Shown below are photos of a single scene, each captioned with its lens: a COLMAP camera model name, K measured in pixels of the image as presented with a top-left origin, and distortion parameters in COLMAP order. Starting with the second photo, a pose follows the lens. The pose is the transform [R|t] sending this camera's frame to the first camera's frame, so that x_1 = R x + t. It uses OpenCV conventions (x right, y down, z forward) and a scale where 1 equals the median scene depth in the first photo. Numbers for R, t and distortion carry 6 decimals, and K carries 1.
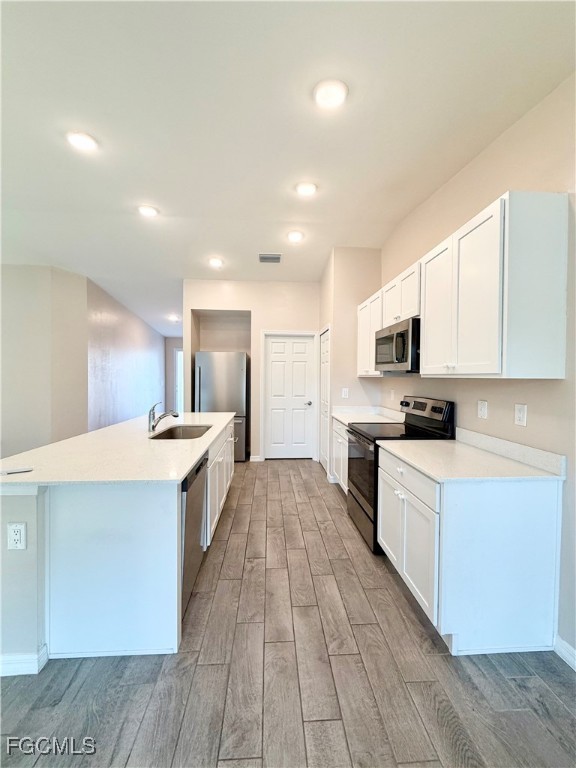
lens RADIAL K [[306.5, 0, 289.4], [0, 306.5, 381.1], [0, 0, 1]] dist [-0.000124, 0.000254]
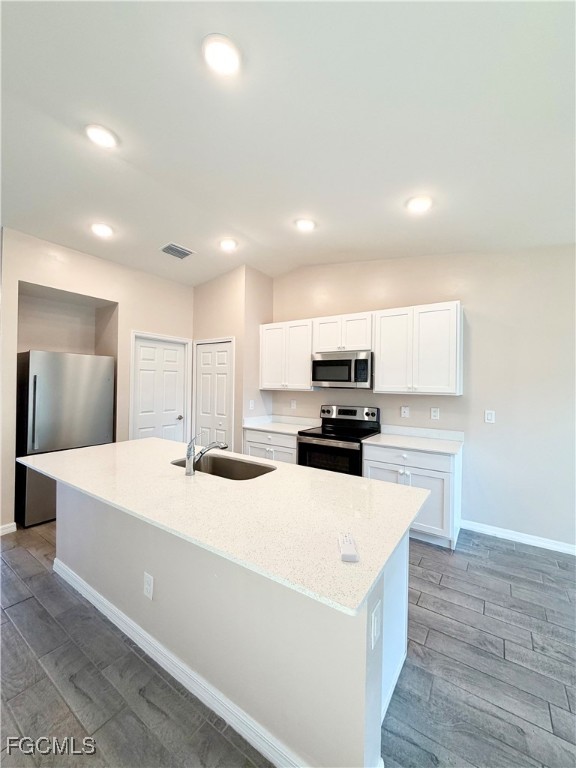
lens RADIAL K [[306.5, 0, 289.4], [0, 306.5, 381.1], [0, 0, 1]] dist [-0.000124, 0.000254]
pose [[0.619405, 0.007640, 0.785034, -0.930661], [0.001996, 0.999934, -0.011306, -0.050545], [-0.785069, 0.008570, 0.619349, 0.396078]]
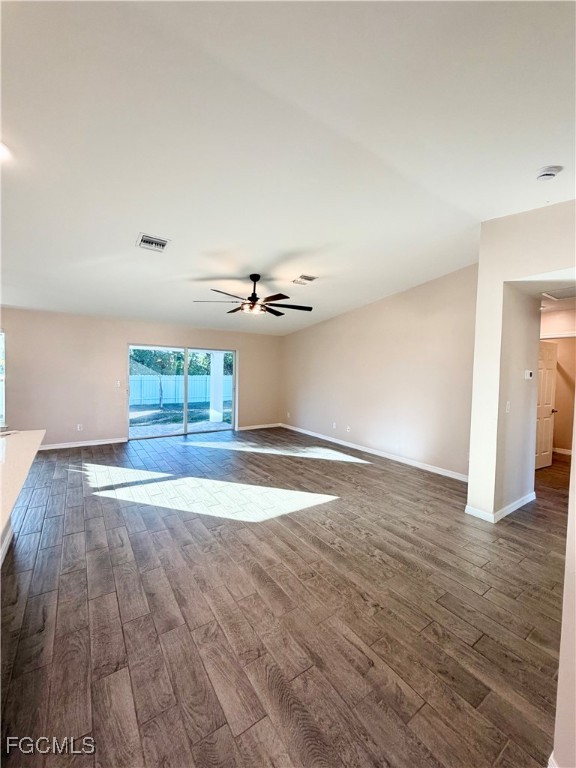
lens RADIAL K [[306.5, 0, 289.4], [0, 306.5, 381.1], [0, 0, 1]] dist [-0.000124, 0.000254]
pose [[-0.857994, -0.010463, -0.513553, -0.834569], [-0.038517, 0.998288, 0.044012, -0.090019], [0.512214, 0.057543, -0.856928, 2.002762]]
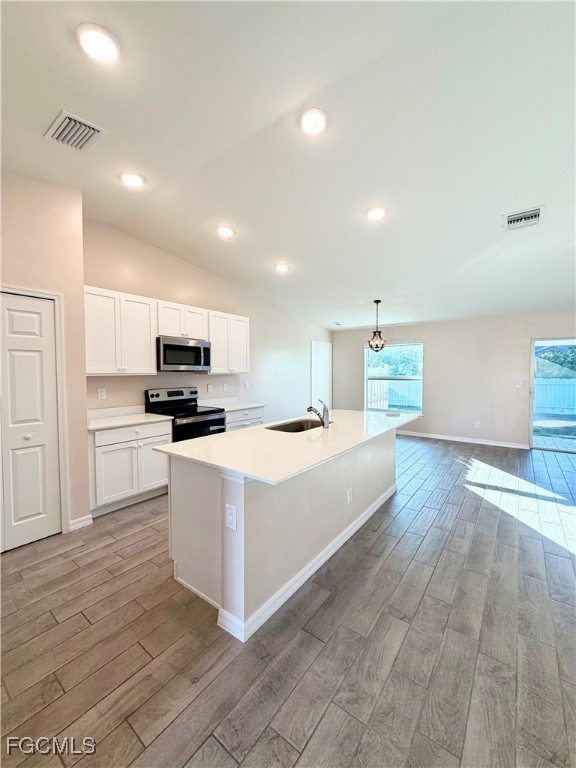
lens RADIAL K [[306.5, 0, 289.4], [0, 306.5, 381.1], [0, 0, 1]] dist [-0.000124, 0.000254]
pose [[-0.757452, -0.024674, 0.652425, -1.114504], [0.008467, 0.998830, 0.047604, -0.053447], [-0.652836, 0.041582, -0.756357, 2.010527]]
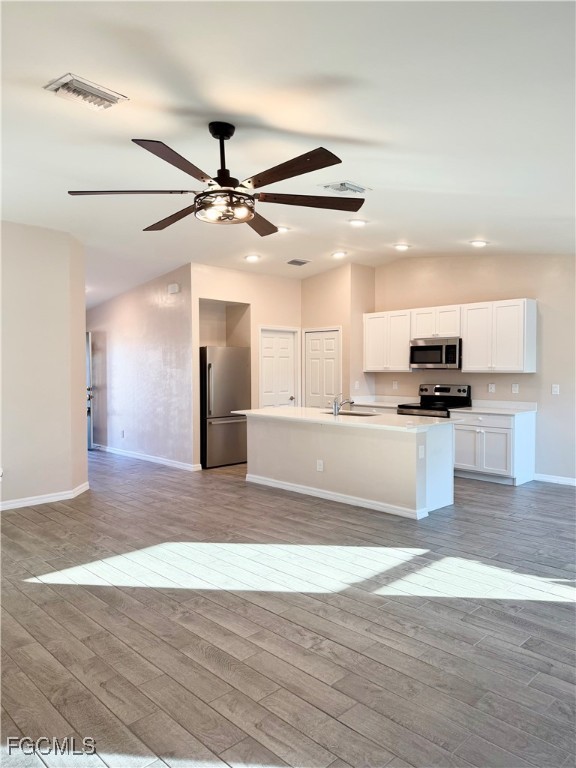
lens RADIAL K [[537.6, 0, 288.0], [0, 537.6, 384.0], [0, 0, 1]] dist [0.076459, -0.104317]
pose [[0.760193, -0.029996, 0.649005, -2.281905], [0.018617, 0.999529, 0.024391, -0.038139], [-0.649431, -0.006459, 0.760393, -0.700553]]
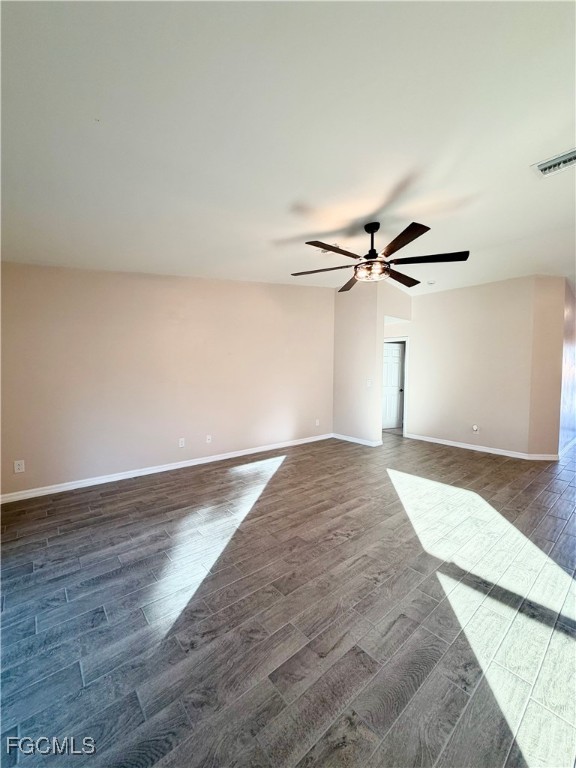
lens RADIAL K [[305.9, 0, 289.3], [0, 305.9, 385.8], [0, 0, 1]] dist [0.000041, -0.000054]
pose [[0.598652, 0.036925, -0.800158, -0.770291], [-0.018314, 0.999307, 0.032413, 0.002913], [0.800800, -0.004750, 0.598913, -0.632624]]
